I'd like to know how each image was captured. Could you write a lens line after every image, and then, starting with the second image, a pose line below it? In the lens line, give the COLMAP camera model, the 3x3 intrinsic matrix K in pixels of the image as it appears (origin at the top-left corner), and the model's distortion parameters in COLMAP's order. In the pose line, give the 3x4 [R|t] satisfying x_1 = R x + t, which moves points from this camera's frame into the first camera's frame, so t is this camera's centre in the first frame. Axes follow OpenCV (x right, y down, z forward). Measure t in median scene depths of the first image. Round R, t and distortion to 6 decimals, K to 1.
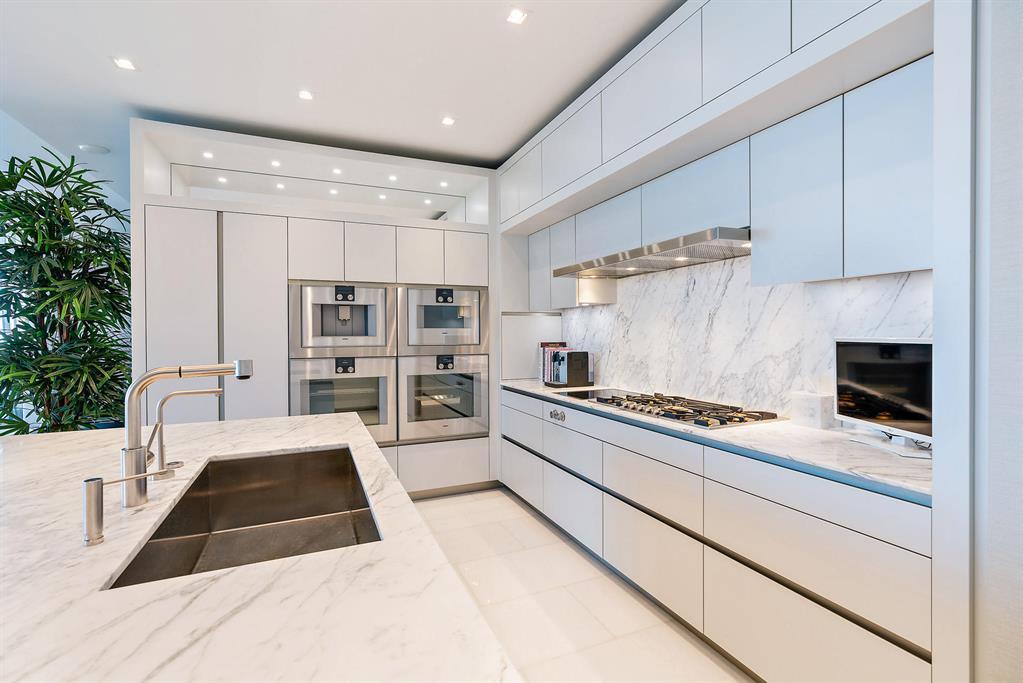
lens RADIAL K [[464.2, 0, 507.9], [0, 464.2, 336.5], [0, 0, 1]] dist [-0.002032, 0.001609]
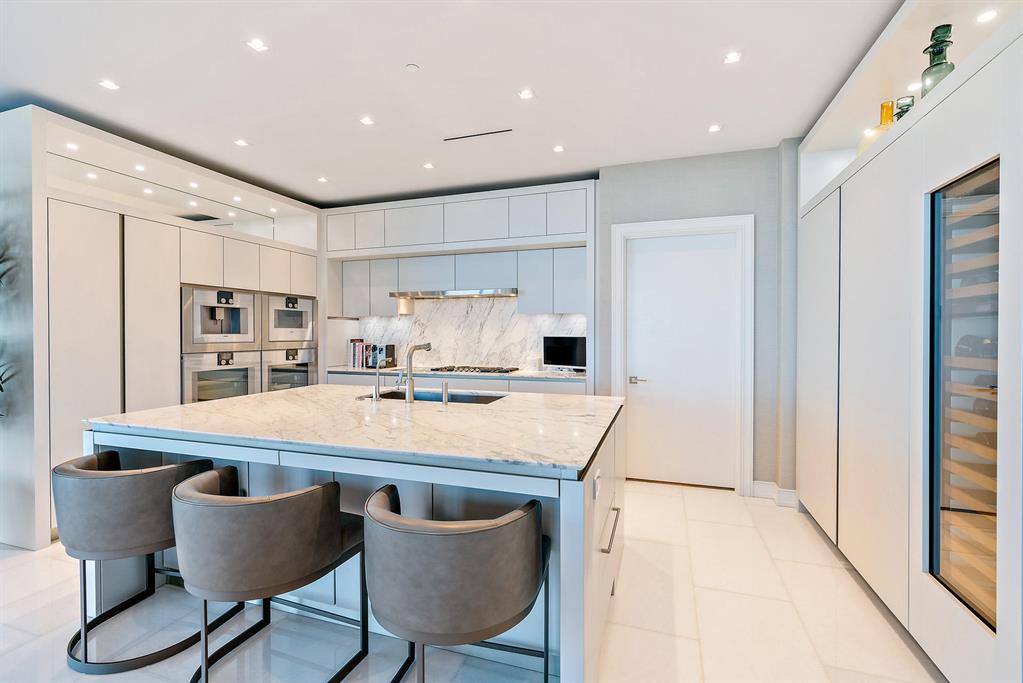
lens RADIAL K [[464.2, 0, 507.9], [0, 464.2, 336.5], [0, 0, 1]] dist [-0.002032, 0.001609]
pose [[0.665451, 0.001154, 0.746440, -0.753260], [-0.000846, 0.999999, -0.000791, 0.006467], [-0.746441, -0.000105, 0.665452, -0.322711]]
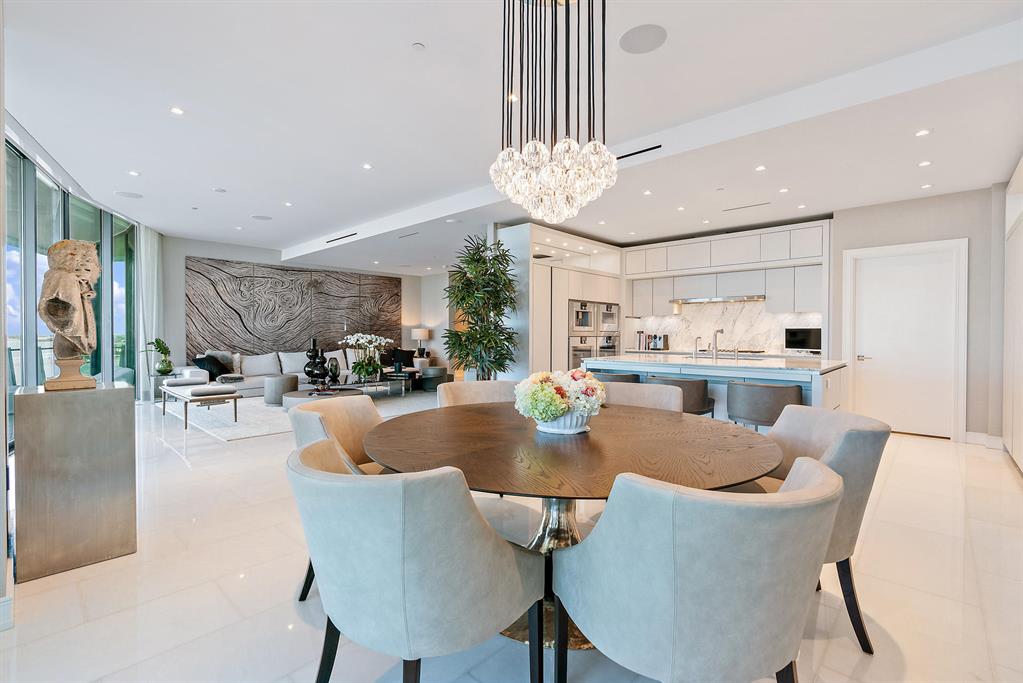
lens RADIAL K [[464.2, 0, 507.9], [0, 464.2, 336.5], [0, 0, 1]] dist [-0.002032, 0.001609]
pose [[0.912480, 0.007273, 0.409057, -1.535642], [-0.007497, 0.999971, -0.001057, 0.050744], [-0.409053, -0.002102, 0.912508, -0.798490]]
